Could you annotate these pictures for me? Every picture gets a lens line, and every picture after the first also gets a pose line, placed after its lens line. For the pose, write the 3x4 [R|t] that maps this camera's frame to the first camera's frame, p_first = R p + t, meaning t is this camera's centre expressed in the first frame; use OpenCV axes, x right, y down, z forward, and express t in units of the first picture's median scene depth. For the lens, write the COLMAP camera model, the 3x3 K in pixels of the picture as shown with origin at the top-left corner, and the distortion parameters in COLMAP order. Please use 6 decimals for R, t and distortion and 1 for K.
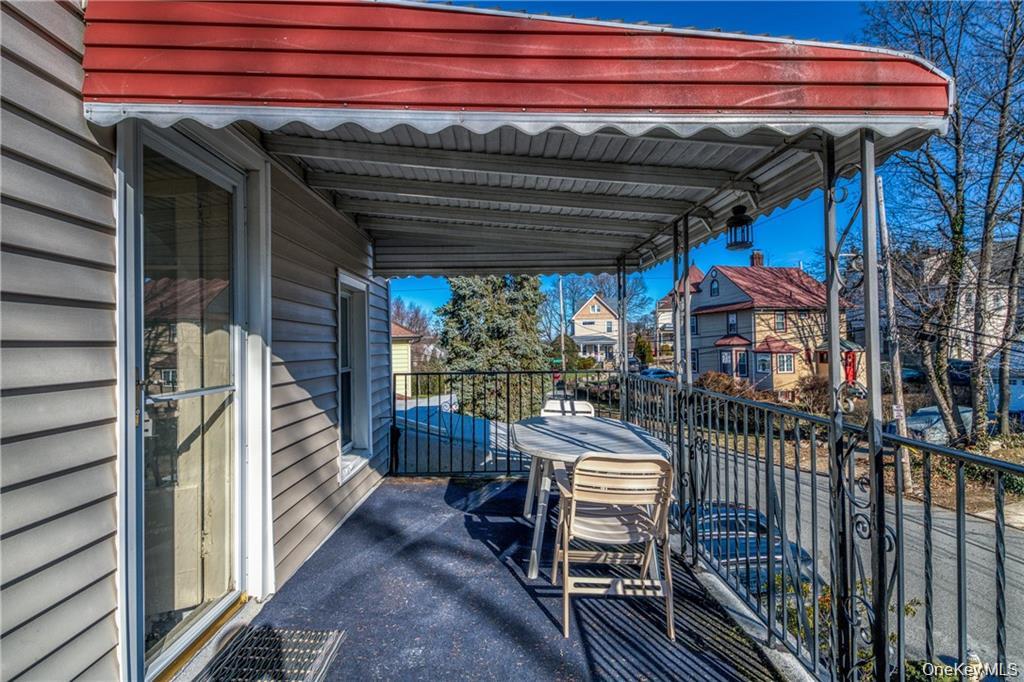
lens RADIAL K [[569.7, 0, 510.3], [0, 569.7, 334.9], [0, 0, 1]] dist [0.033936, -0.015389]
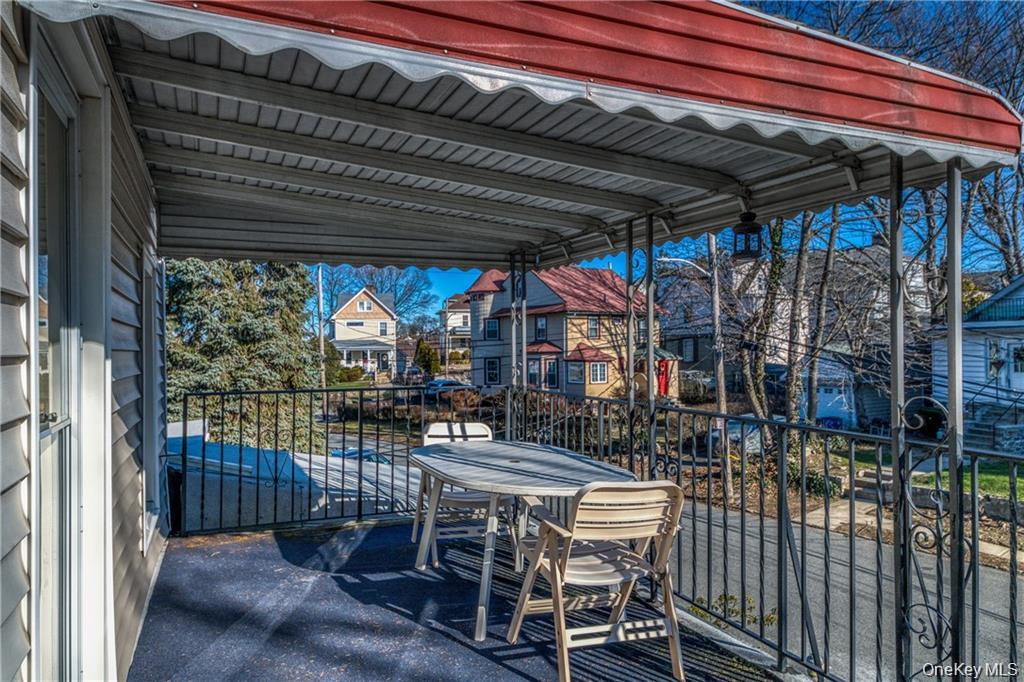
lens RADIAL K [[699.7, 0, 516.3], [0, 699.7, 346.9], [0, 0, 1]] dist [0.062852, -0.040710]
pose [[0.929888, 0.006503, 0.367786, -0.287335], [-0.010836, 0.999894, 0.009719, -0.007930], [-0.367684, -0.013023, 0.929859, 0.041040]]
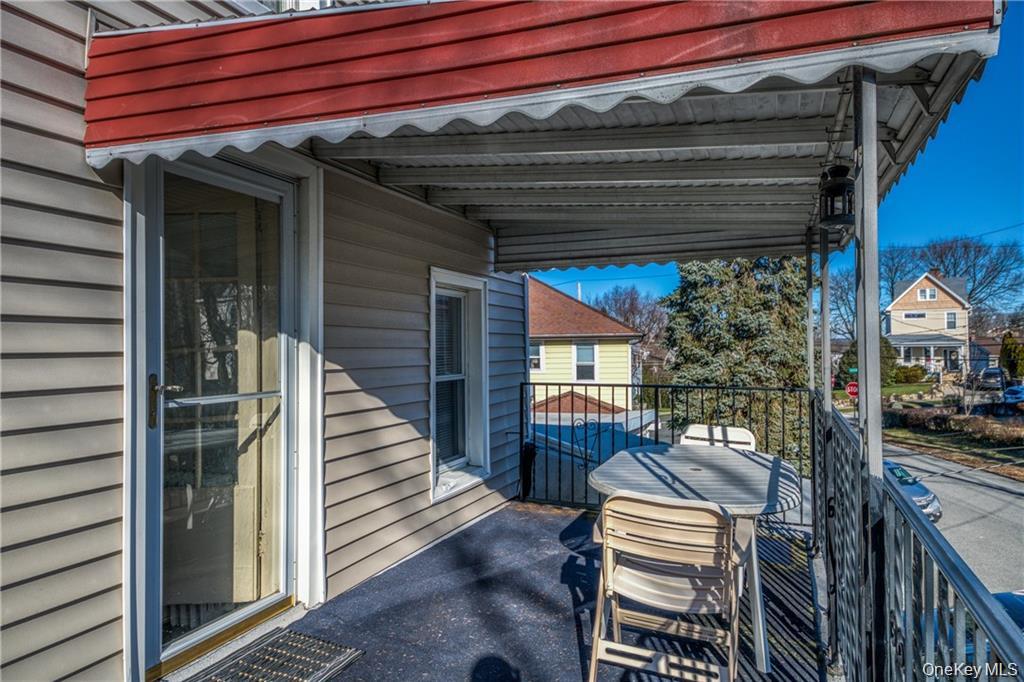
lens RADIAL K [[699.7, 0, 466.1], [0, 699.7, 341.0], [0, 0, 1]] dist [0.062852, -0.040710]
pose [[0.910109, 0.006130, -0.414323, 0.274258], [-0.001013, 0.999921, 0.012568, -0.015186], [0.414367, -0.011018, 0.910043, -0.000832]]
